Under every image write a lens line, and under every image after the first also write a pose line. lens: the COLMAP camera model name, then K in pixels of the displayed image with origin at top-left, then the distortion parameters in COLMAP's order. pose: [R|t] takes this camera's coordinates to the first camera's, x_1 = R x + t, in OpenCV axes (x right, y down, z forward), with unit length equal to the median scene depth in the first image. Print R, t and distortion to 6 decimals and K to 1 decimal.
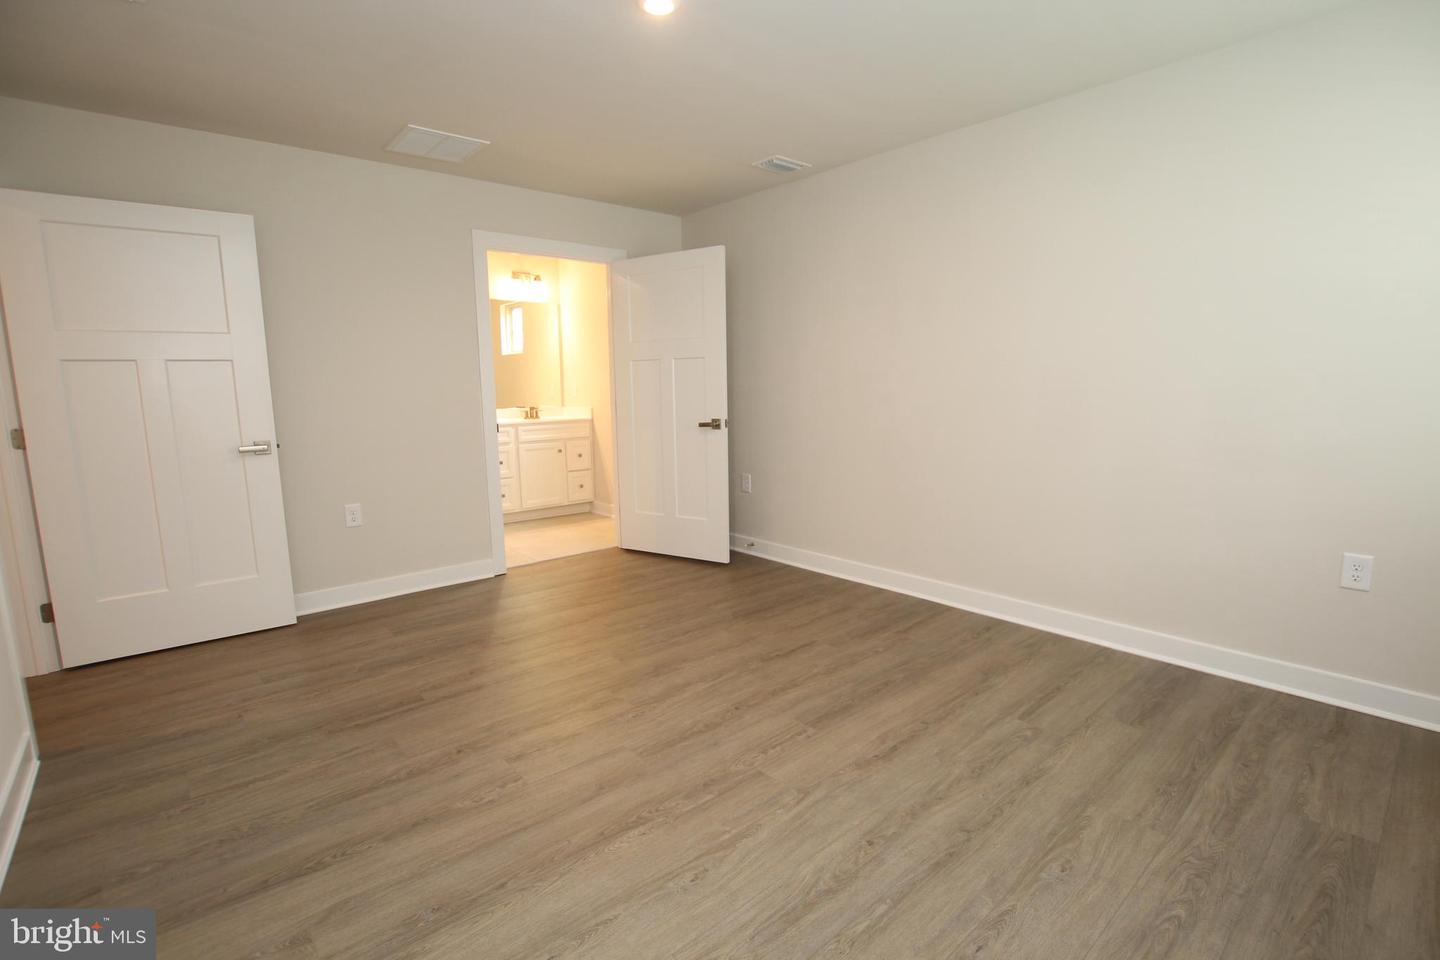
lens RADIAL K [[713.3, 0, 720.0], [0, 713.3, 480.0], [0, 0, 1]] dist [-0.051419, 0.000546]
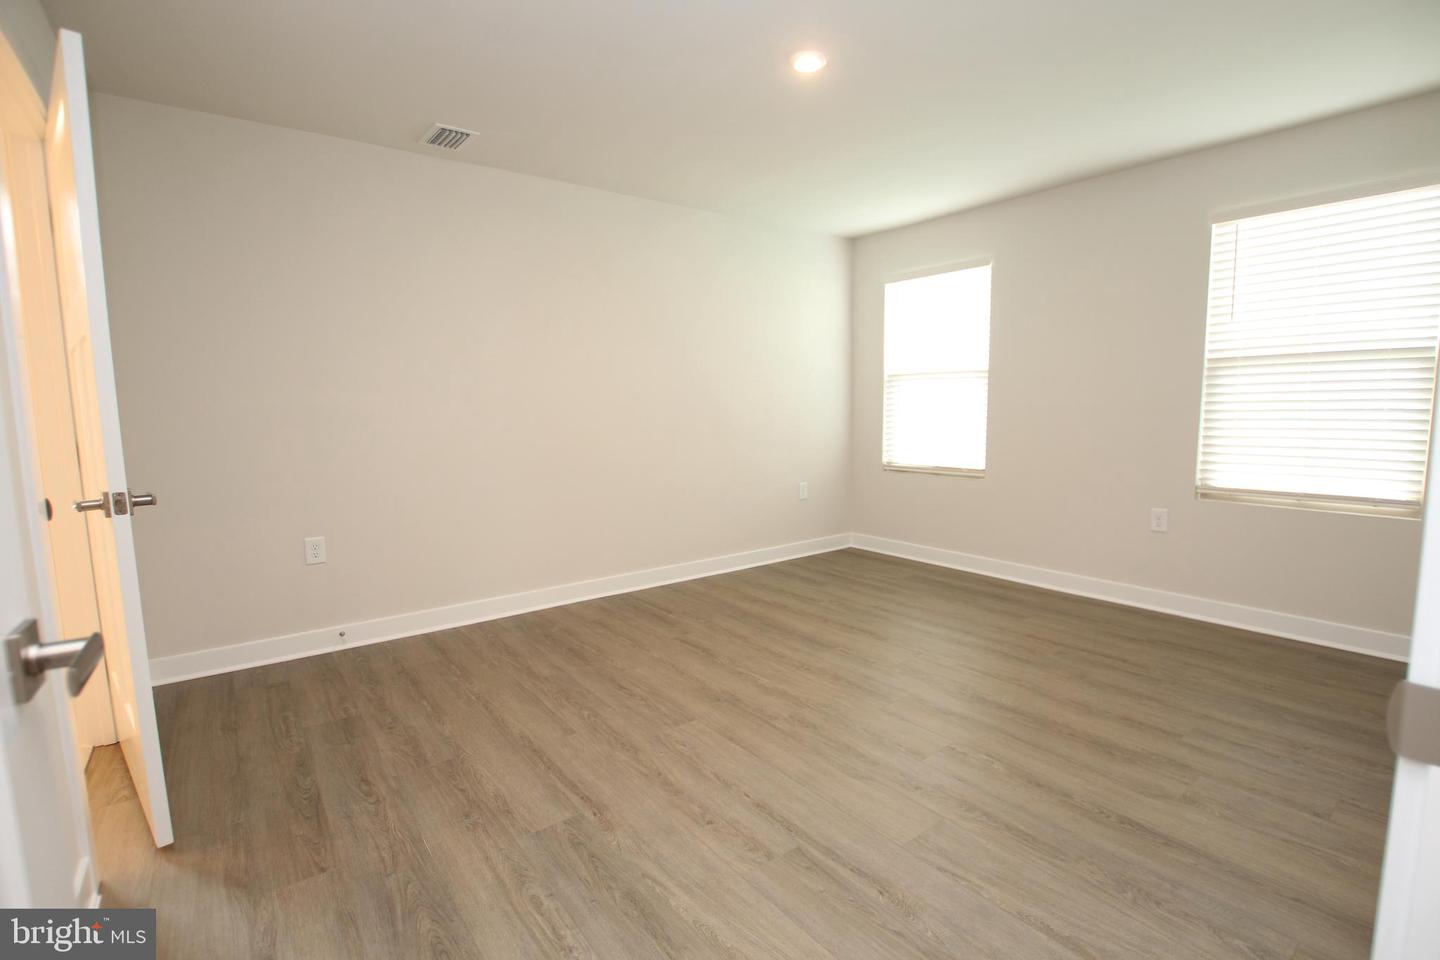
lens RADIAL K [[663.3, 0, 720.0], [0, 663.3, 480.0], [0, 0, 1]] dist [-0.049304, 0.000396]
pose [[0.041426, -0.098888, 0.994236, -1.032838], [0.147209, 0.984834, 0.091819, -0.125063], [-0.988238, 0.142557, 0.055355, 0.975902]]
